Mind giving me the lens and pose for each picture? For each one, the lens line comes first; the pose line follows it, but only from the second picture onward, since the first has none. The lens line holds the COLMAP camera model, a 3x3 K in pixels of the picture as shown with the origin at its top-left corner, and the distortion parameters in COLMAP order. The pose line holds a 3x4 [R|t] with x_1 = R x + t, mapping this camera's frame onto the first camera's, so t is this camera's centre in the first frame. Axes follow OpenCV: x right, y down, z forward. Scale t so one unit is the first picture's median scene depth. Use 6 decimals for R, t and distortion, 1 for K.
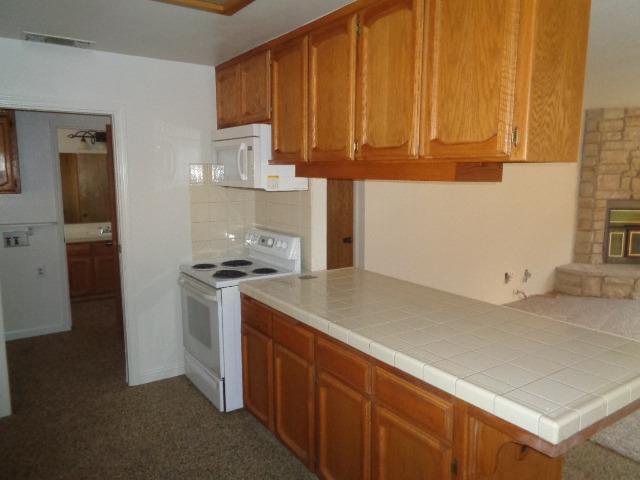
lens RADIAL K [[485.4, 0, 321.9], [0, 485.4, 239.1], [0, 0, 1]] dist [0.011606, -0.000799]
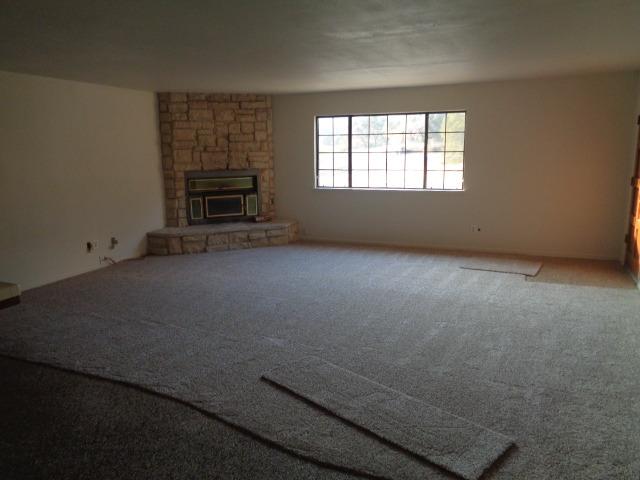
lens RADIAL K [[485.4, 0, 320.4], [0, 485.4, 241.8], [0, 0, 1]] dist [0.011606, -0.000799]
pose [[0.836810, -0.112185, 0.535876, 0.216009], [0.082461, 0.993442, 0.079207, 0.023074], [-0.541247, -0.022092, 0.840573, -0.173489]]
